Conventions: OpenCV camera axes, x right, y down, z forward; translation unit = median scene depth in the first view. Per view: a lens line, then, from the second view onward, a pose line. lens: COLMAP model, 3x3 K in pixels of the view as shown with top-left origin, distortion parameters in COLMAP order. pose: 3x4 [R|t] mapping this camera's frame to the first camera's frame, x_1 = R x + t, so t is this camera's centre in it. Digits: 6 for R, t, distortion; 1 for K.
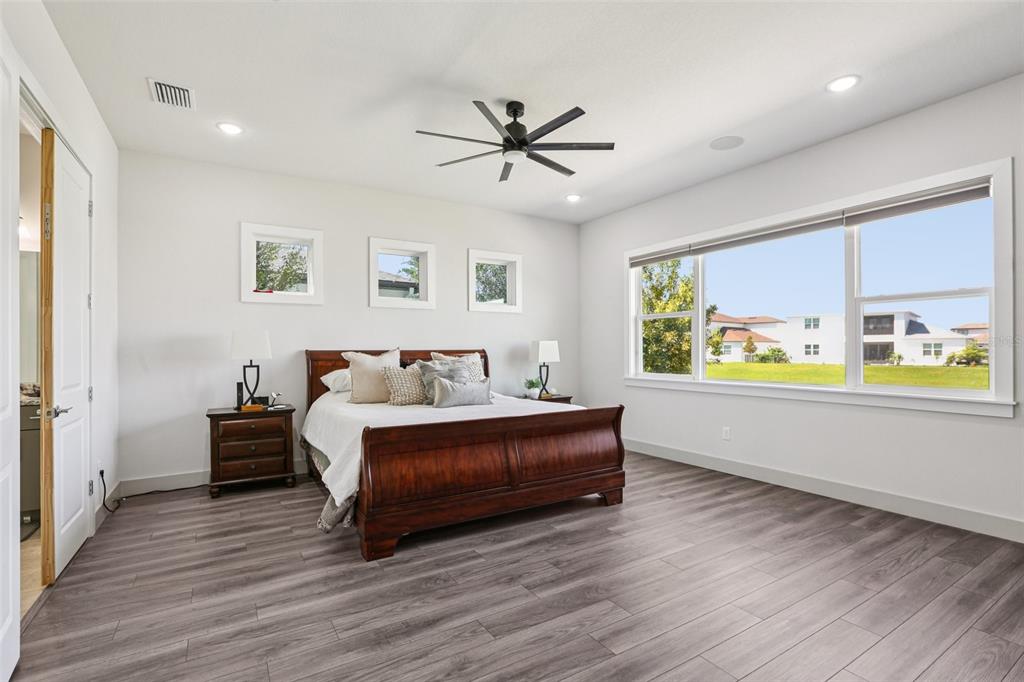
lens RADIAL K [[472.7, 0, 517.4], [0, 472.7, 349.3], [0, 0, 1]] dist [-0.025369, 0.002655]
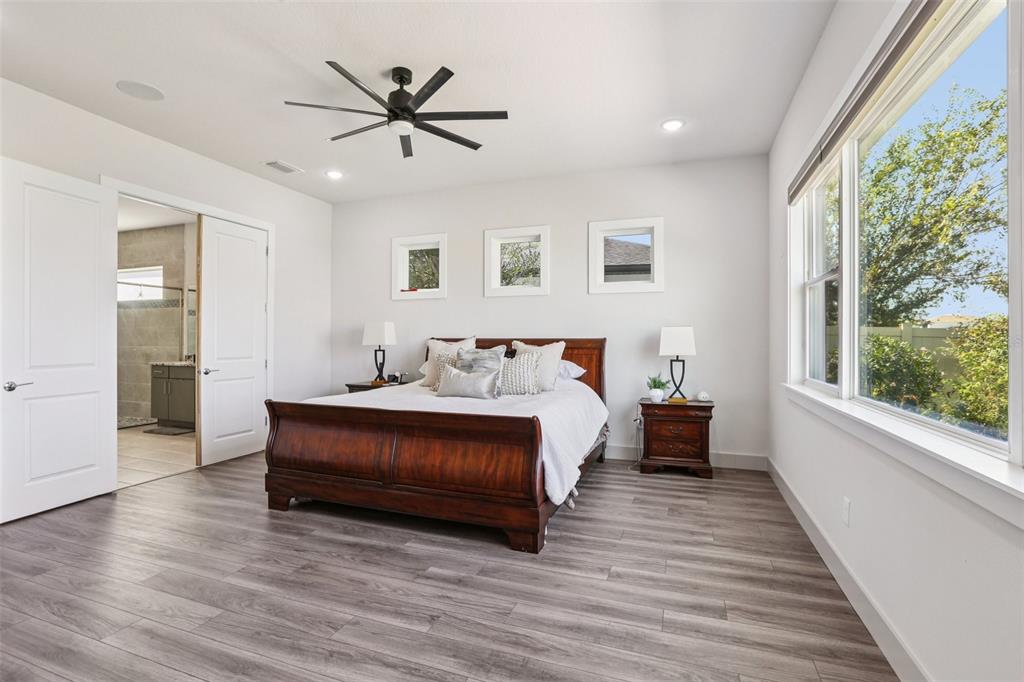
lens RADIAL K [[472.7, 0, 513.7], [0, 472.7, 339.9], [0, 0, 1]] dist [-0.025369, 0.002655]
pose [[0.616658, -0.005371, -0.787213, 0.792608], [-0.004079, 0.999942, -0.010017, 0.020138], [0.787221, 0.009389, 0.616600, 0.576555]]
